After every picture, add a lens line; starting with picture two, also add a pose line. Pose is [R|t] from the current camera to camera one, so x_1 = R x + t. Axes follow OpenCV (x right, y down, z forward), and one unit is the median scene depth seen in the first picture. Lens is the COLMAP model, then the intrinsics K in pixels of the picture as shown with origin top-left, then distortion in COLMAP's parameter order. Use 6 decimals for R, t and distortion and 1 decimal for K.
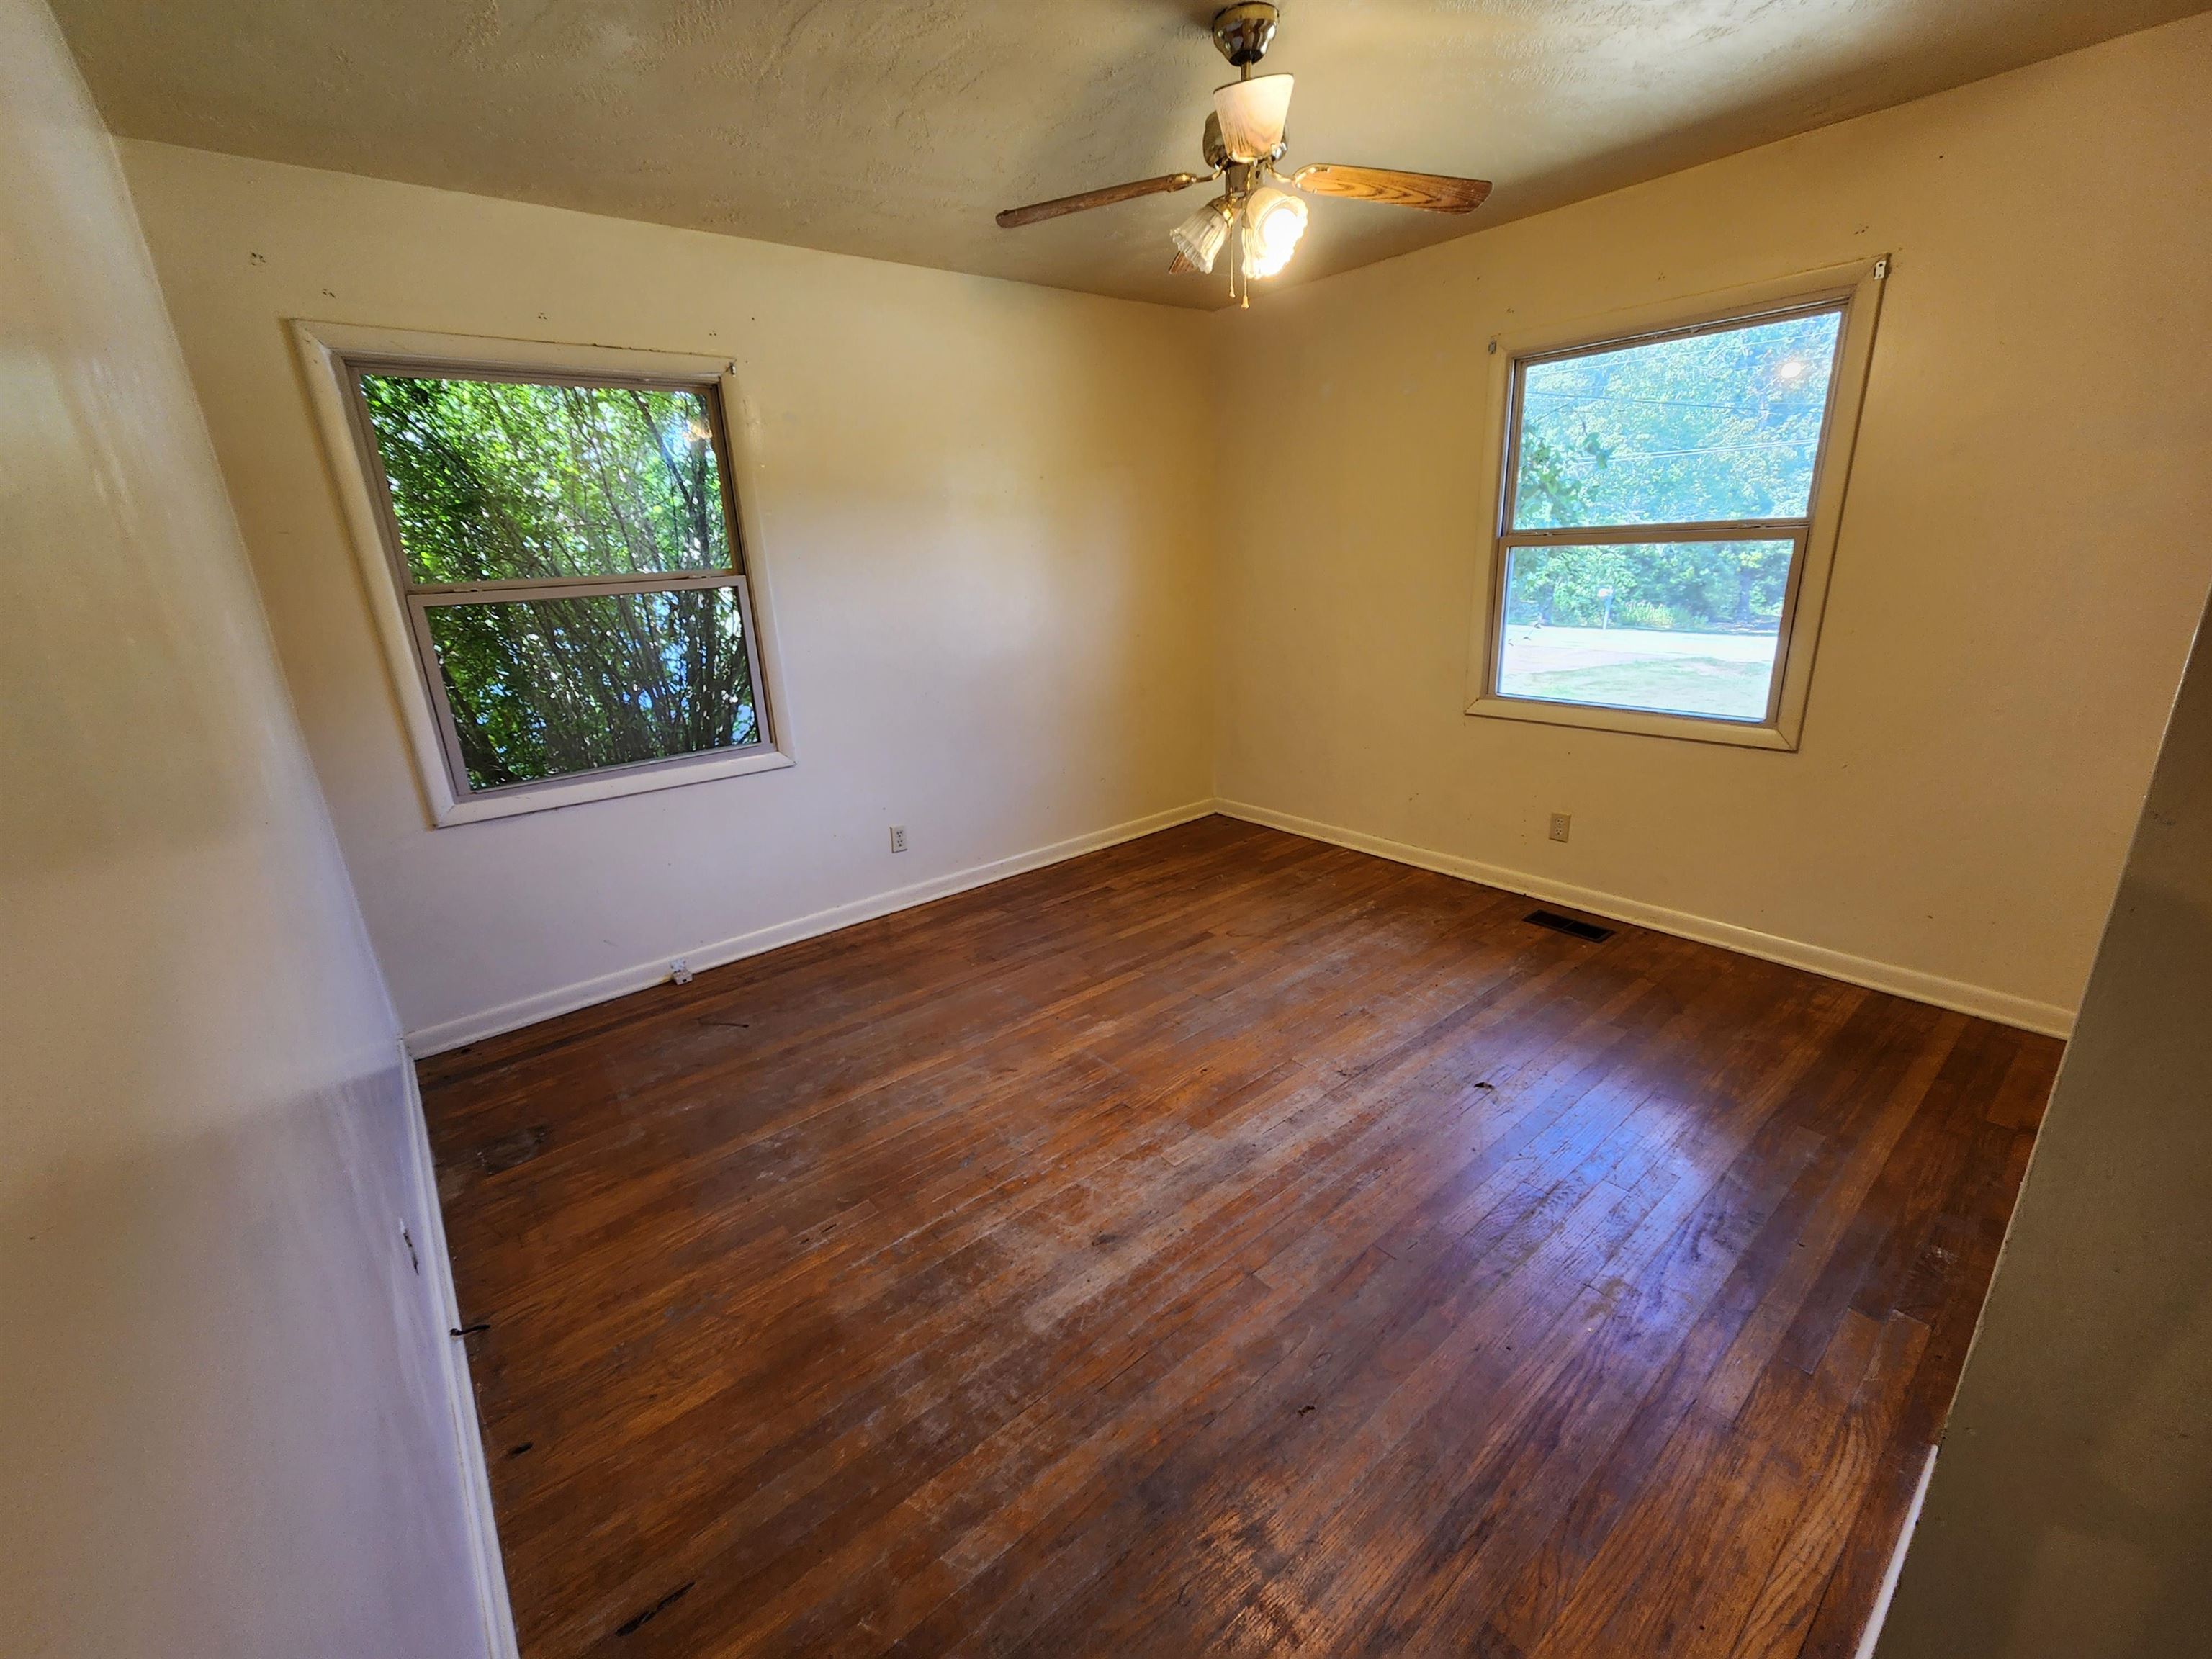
lens RADIAL K [[909.1, 0, 1097.2], [0, 909.1, 821.1], [0, 0, 1]] dist [0.006425, -0.003505]
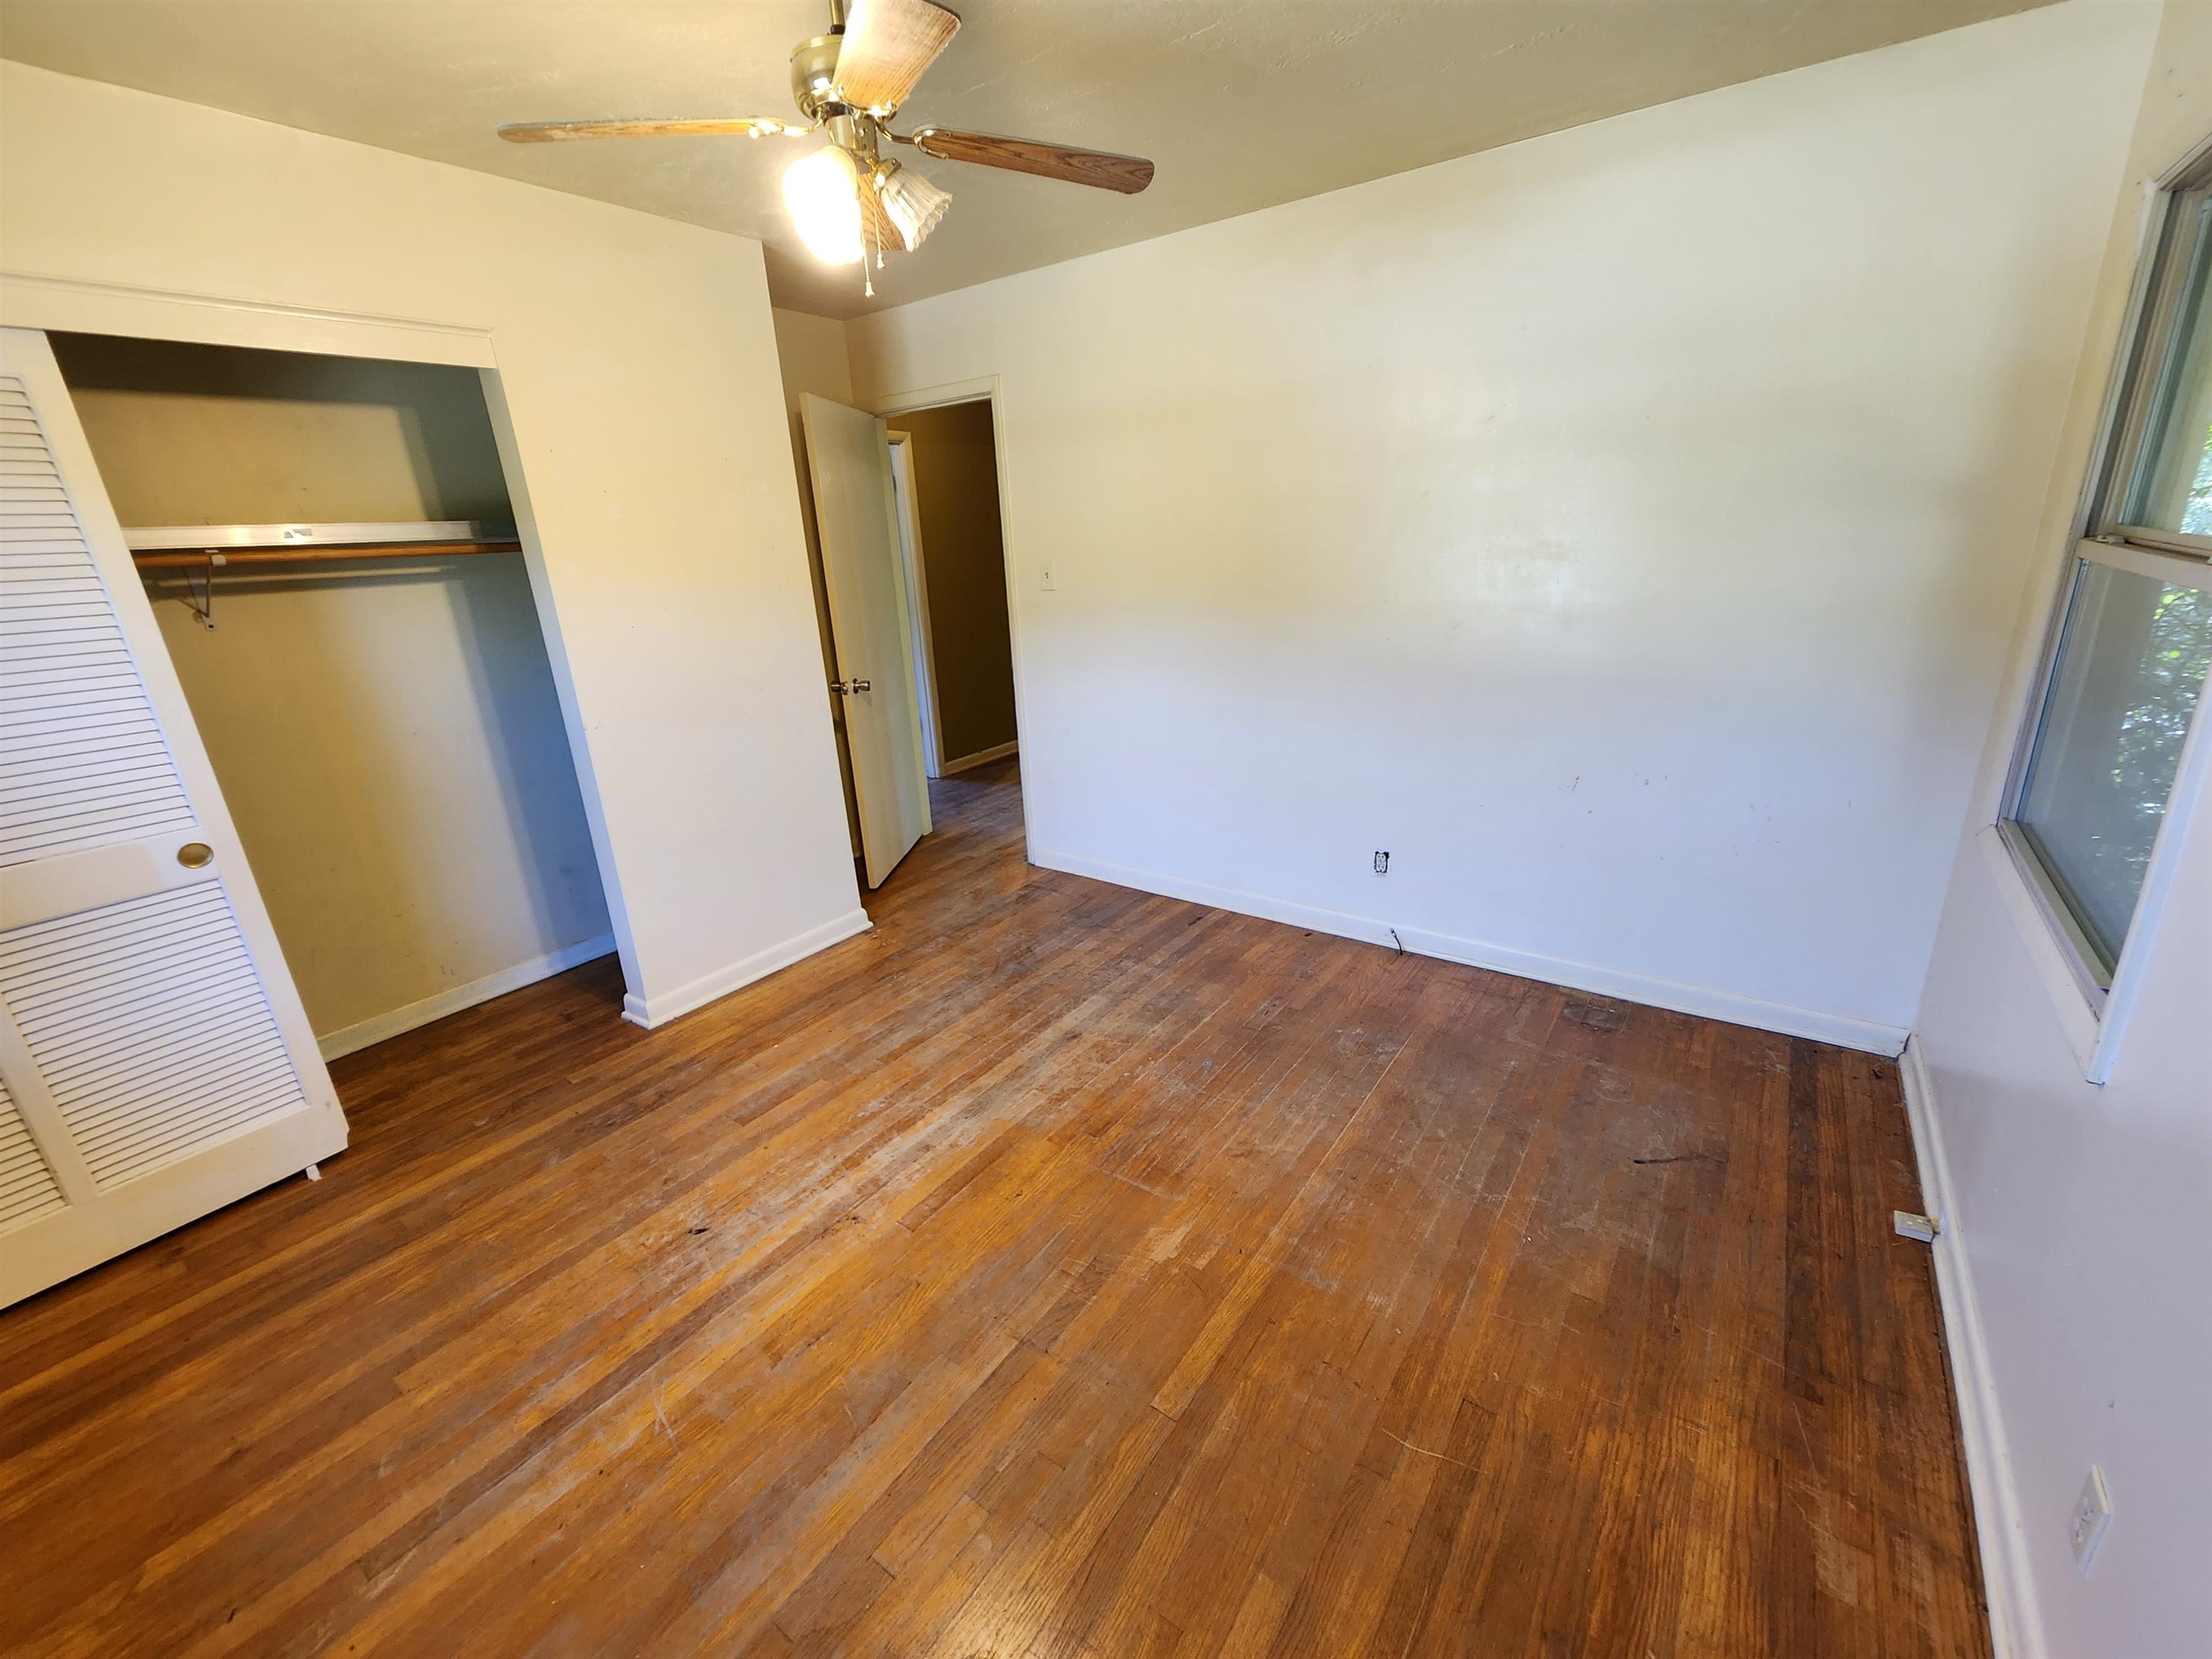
lens RADIAL K [[909.1, 0, 1099.0], [0, 909.1, 819.5], [0, 0, 1]] dist [0.006425, -0.003505]
pose [[-0.962135, 0.167391, -0.215117, 0.184540], [0.012016, 0.814494, 0.580047, -0.542773], [0.272307, 0.555499, -0.785665, 1.623386]]
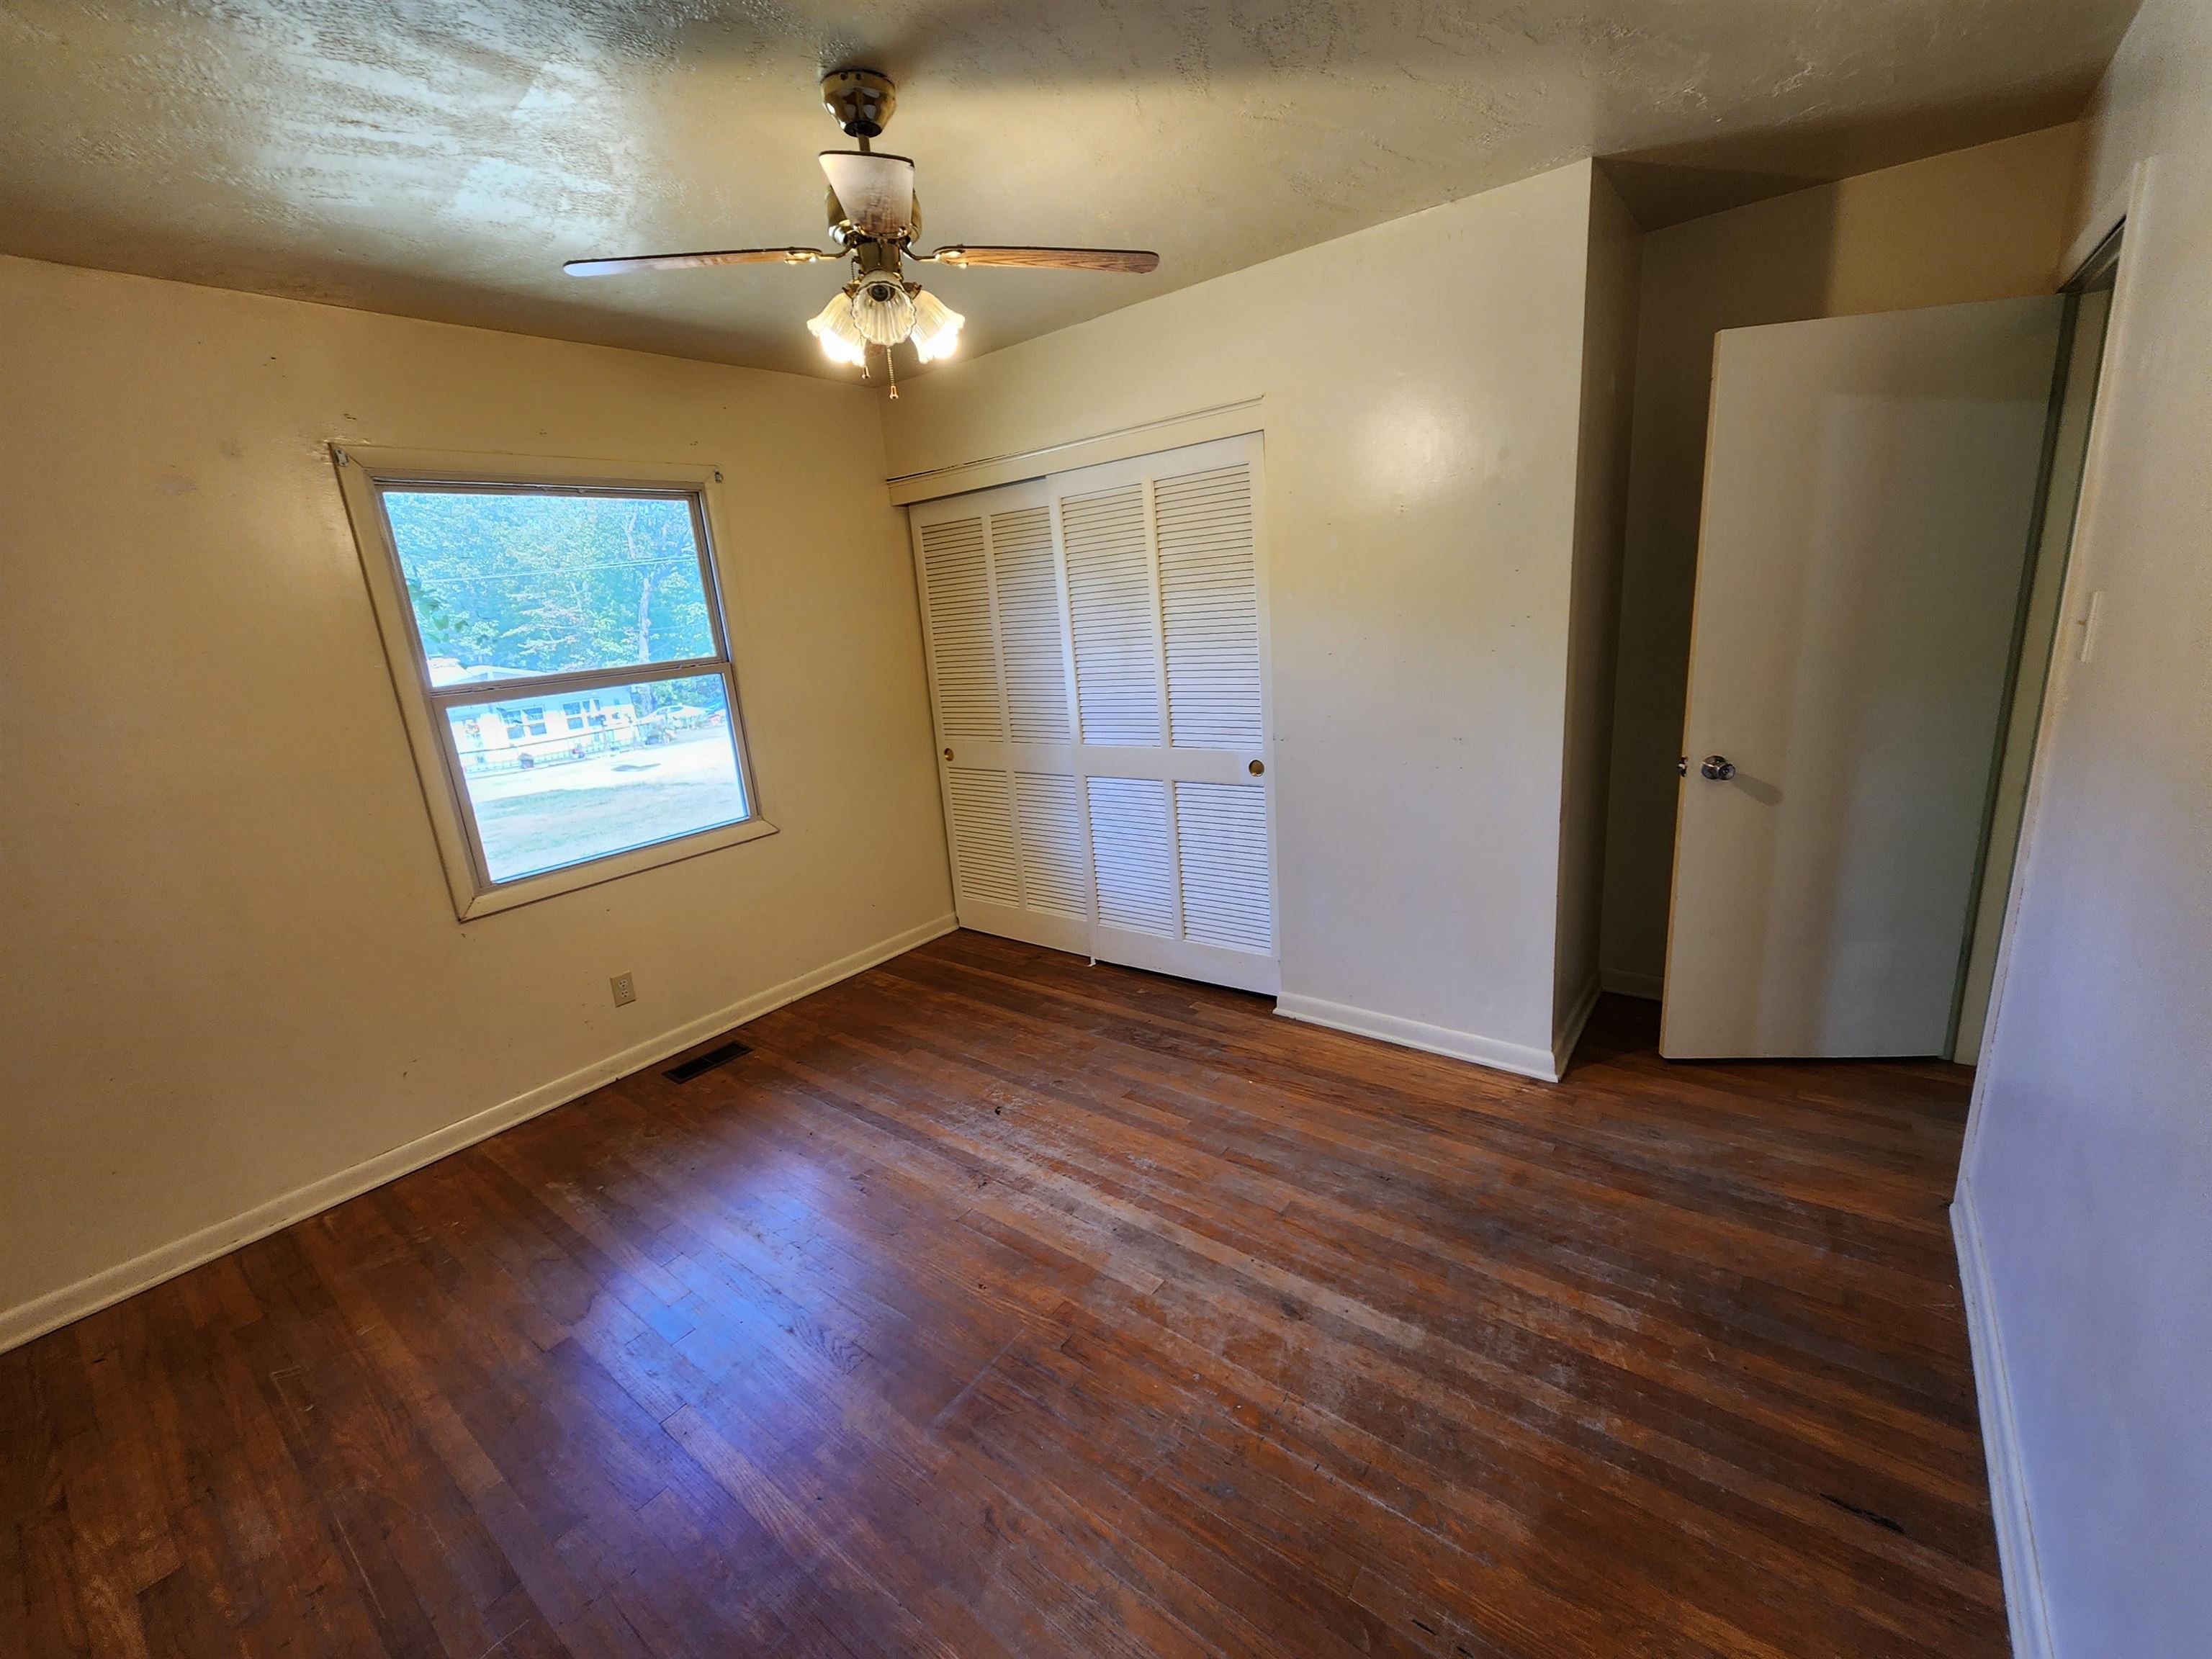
lens RADIAL K [[909.1, 0, 1107.7], [0, 909.1, 823.7], [0, 0, 1]] dist [0.006425, -0.003505]
pose [[-0.219324, -0.174086, 0.959995, -0.669701], [0.375903, 0.892912, 0.247801, -0.275701], [-0.900330, 0.415214, -0.130398, 0.907447]]
